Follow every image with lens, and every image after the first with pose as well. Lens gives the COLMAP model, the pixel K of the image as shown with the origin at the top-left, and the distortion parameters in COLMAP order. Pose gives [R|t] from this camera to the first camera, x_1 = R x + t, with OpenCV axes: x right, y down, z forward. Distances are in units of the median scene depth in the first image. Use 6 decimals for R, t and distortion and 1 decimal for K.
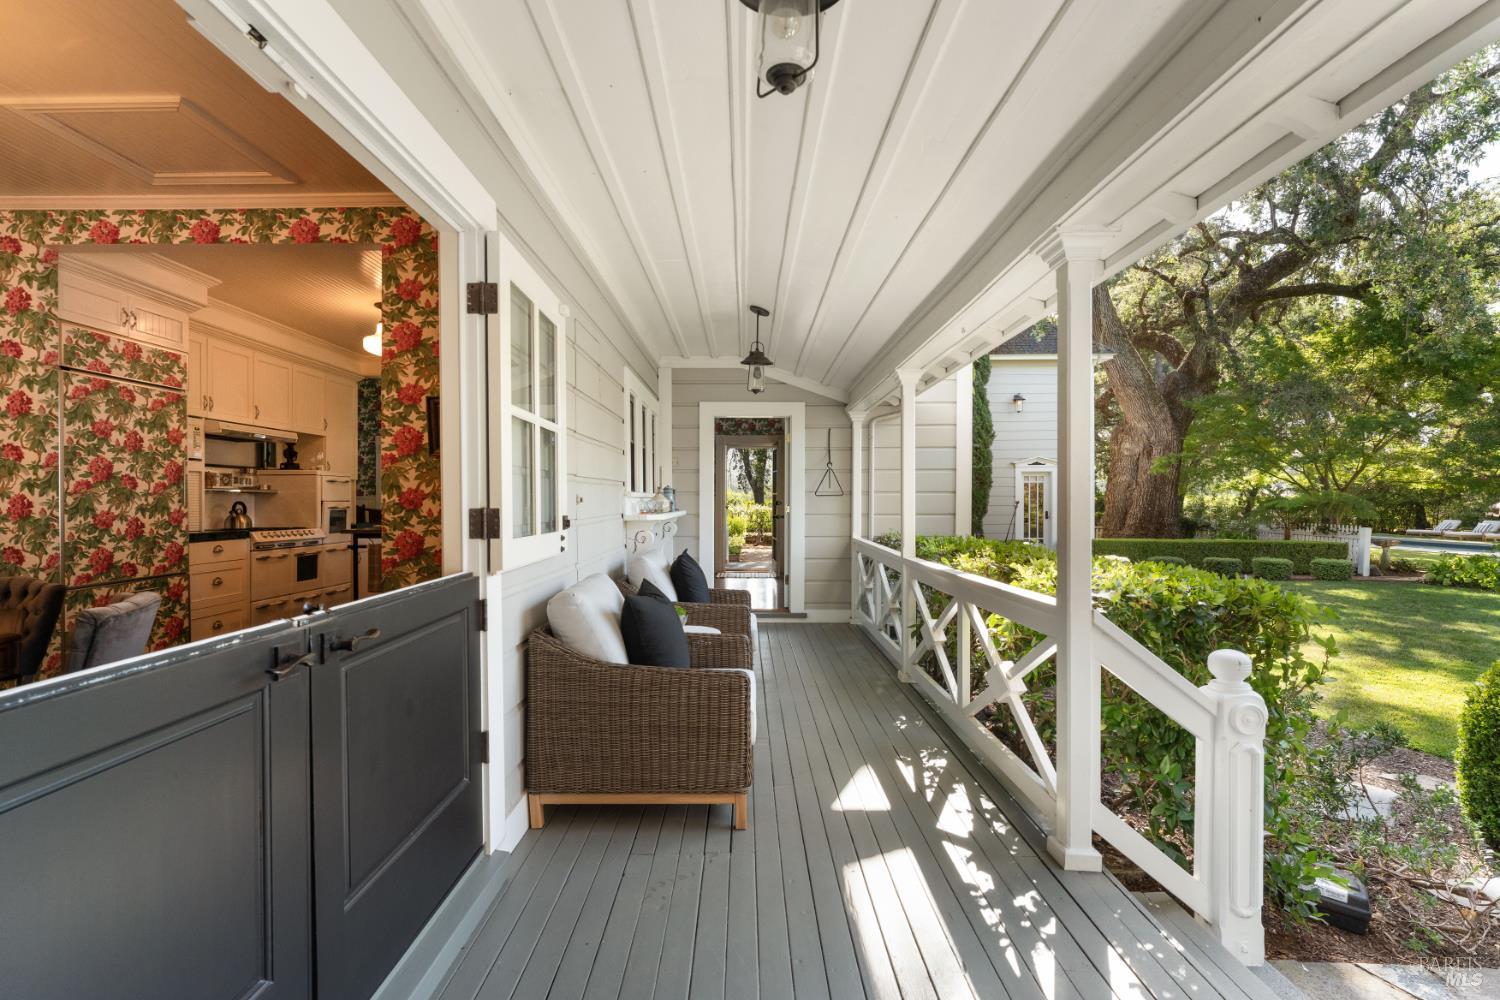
lens RADIAL K [[704.7, 0, 762.6], [0, 704.7, 510.1], [0, 0, 1]] dist [0.000580, 0.000003]
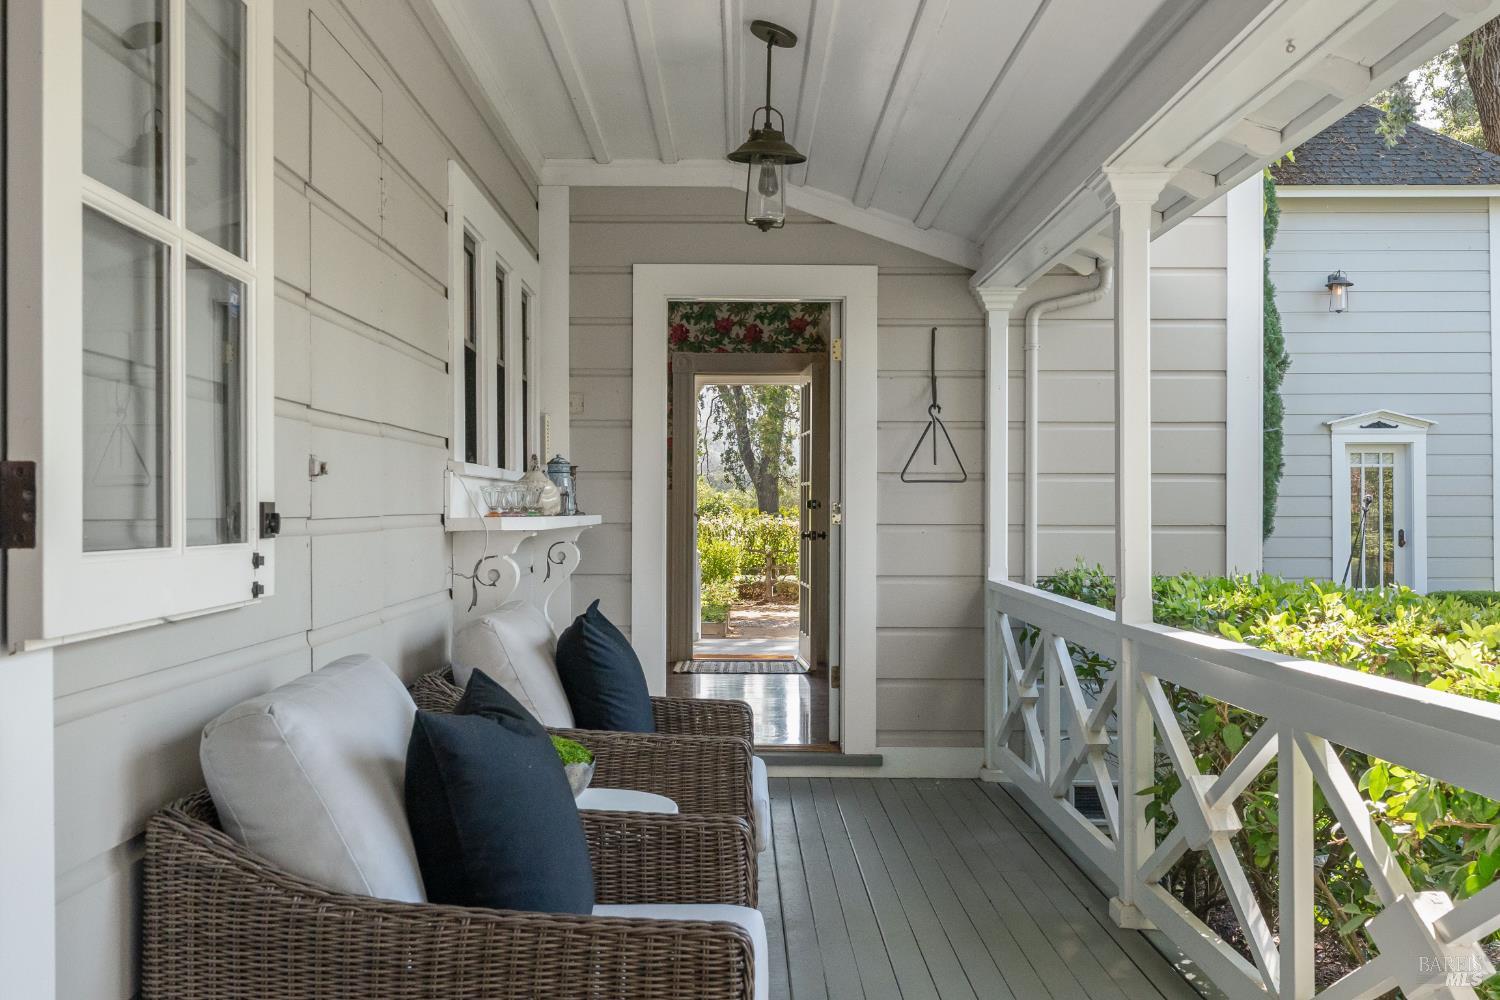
lens RADIAL K [[1515.8, 0, 743.0], [0, 1515.8, 493.9], [0, 0, 1]] dist [0.014828, 0.000000]
pose [[0.999765, 0.000531, -0.021665, -0.002957], [-0.001033, 0.999731, -0.023173, 0.012118], [0.021647, 0.023189, 0.999497, 0.102091]]
